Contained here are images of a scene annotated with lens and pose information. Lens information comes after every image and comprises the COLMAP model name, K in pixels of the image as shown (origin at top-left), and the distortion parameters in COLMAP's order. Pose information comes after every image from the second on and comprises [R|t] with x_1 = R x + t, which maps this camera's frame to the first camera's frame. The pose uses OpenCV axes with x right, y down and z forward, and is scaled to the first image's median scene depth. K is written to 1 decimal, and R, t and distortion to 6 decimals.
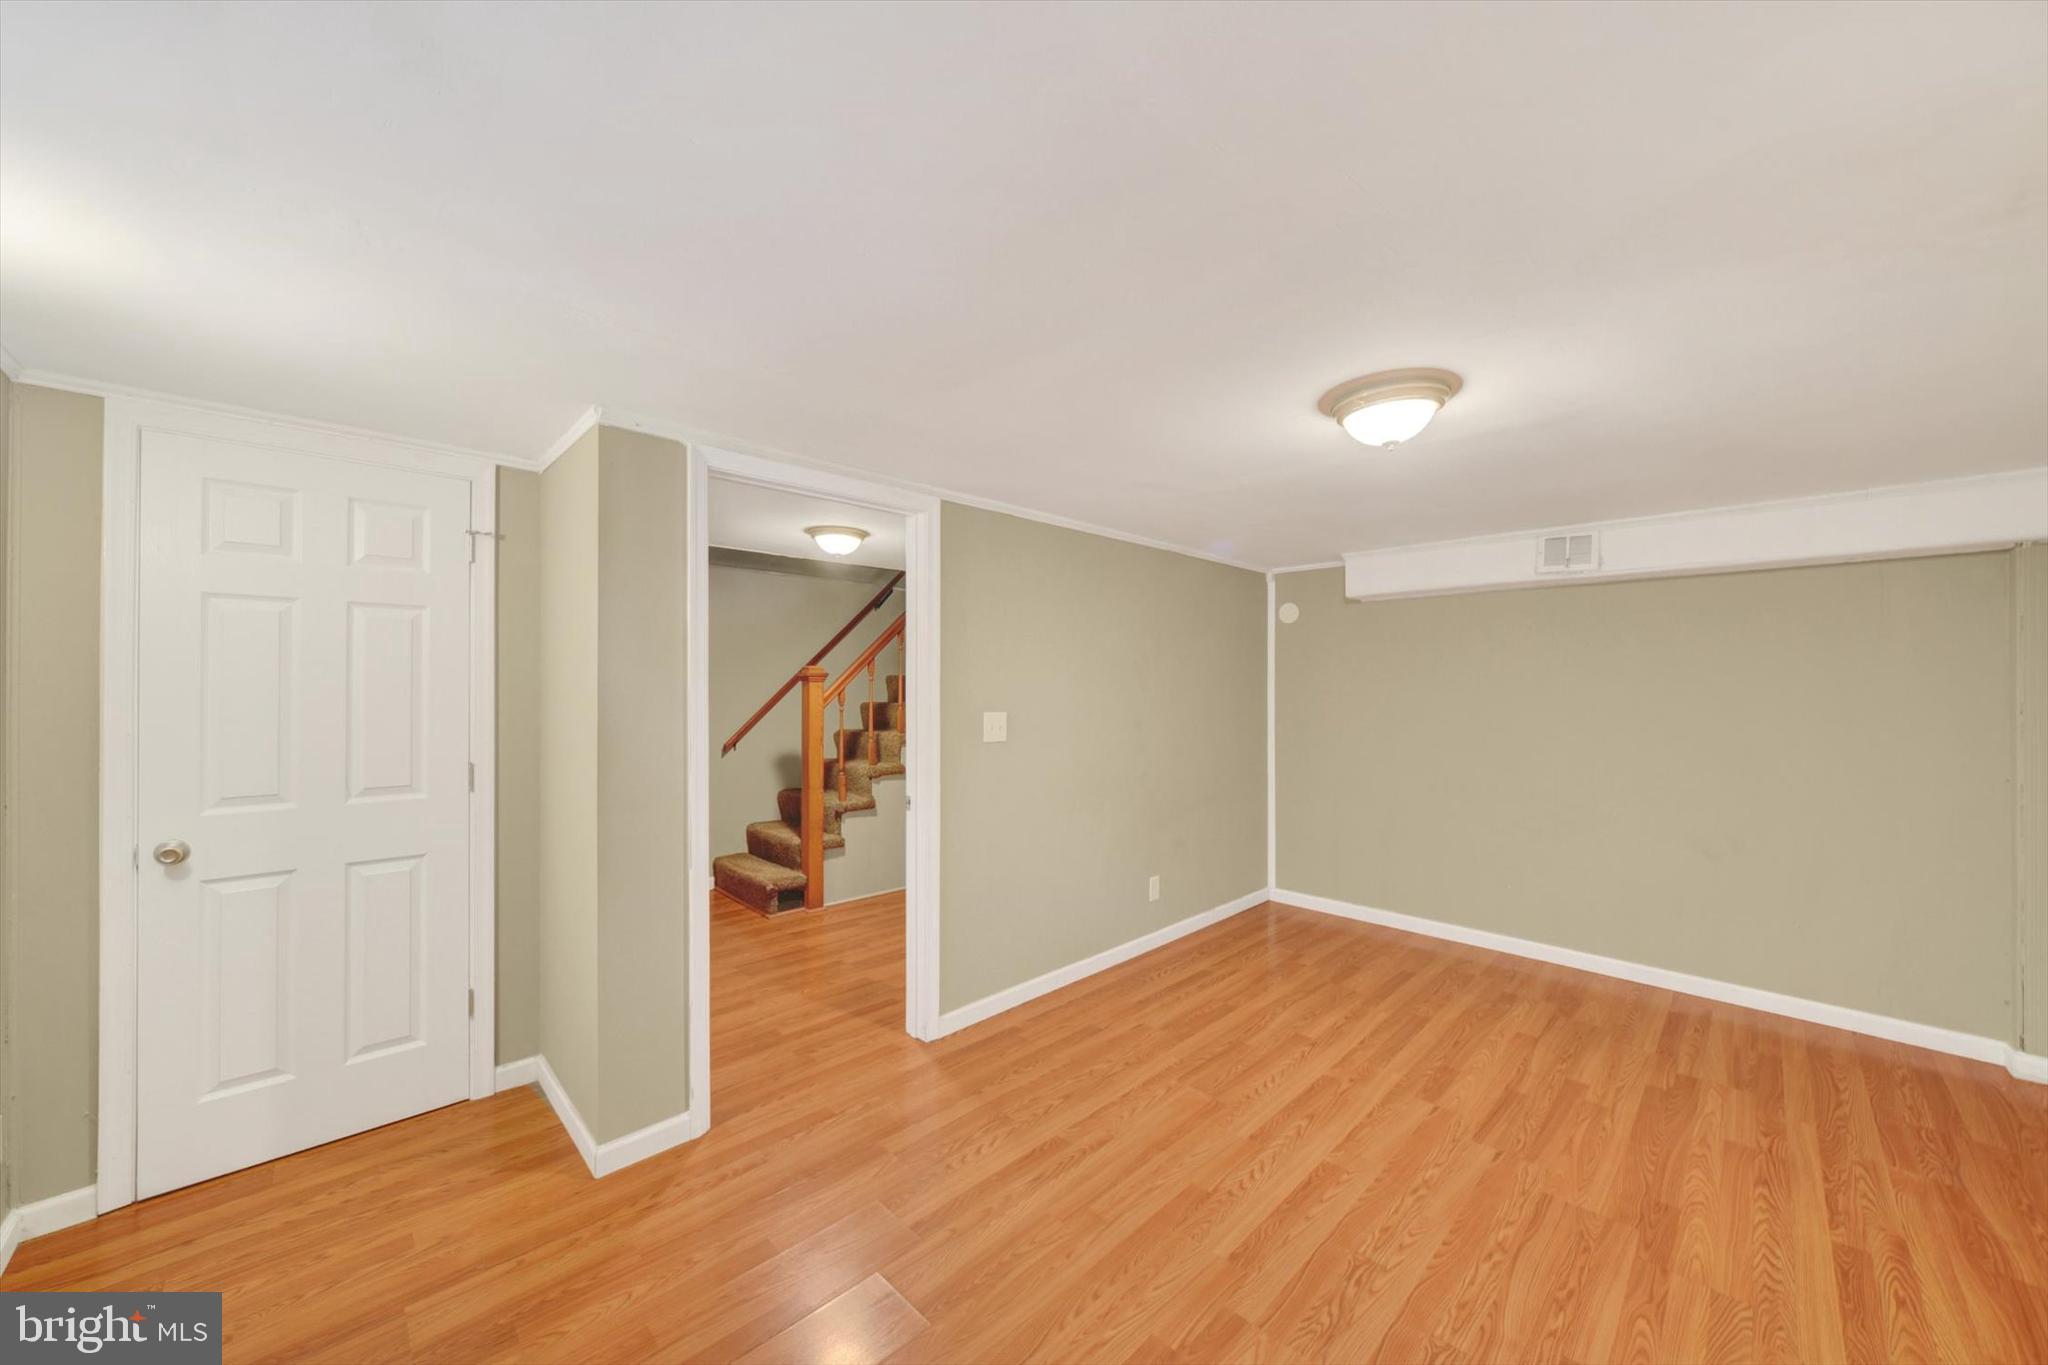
lens RADIAL K [[739.9, 0, 1018.1], [0, 739.9, 689.7], [0, 0, 1]] dist [-0.017414, -0.000011]
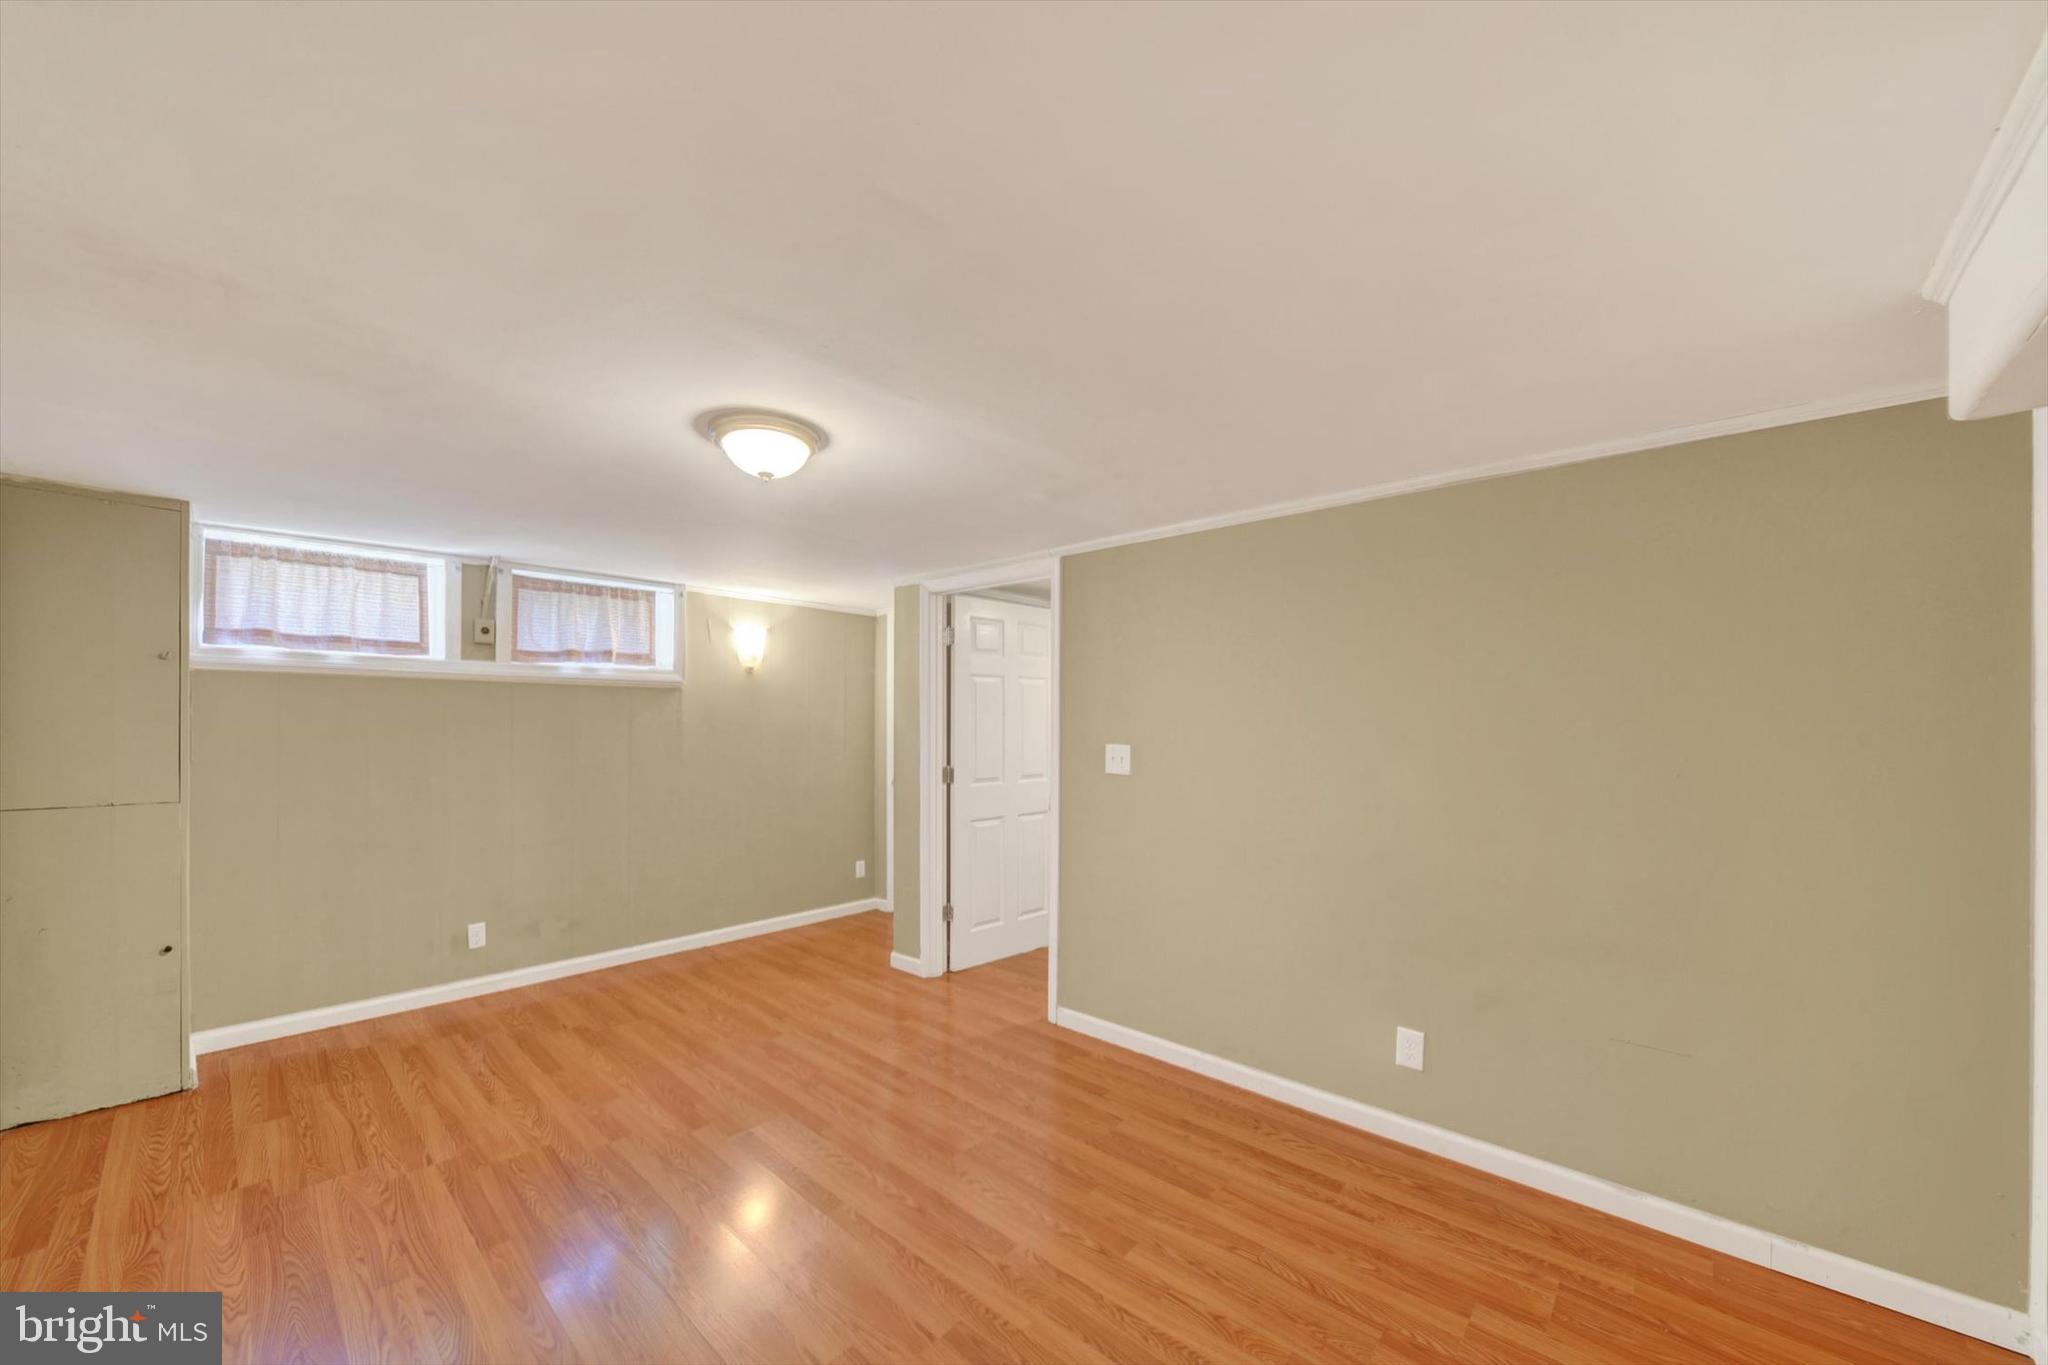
lens RADIAL K [[739.9, 0, 1018.1], [0, 739.9, 689.7], [0, 0, 1]] dist [-0.017414, -0.000011]
pose [[0.071723, -0.038438, -0.996684, 1.004341], [-0.003920, 0.999239, -0.038819, -0.005745], [0.997417, 0.006692, 0.071518, 0.806141]]
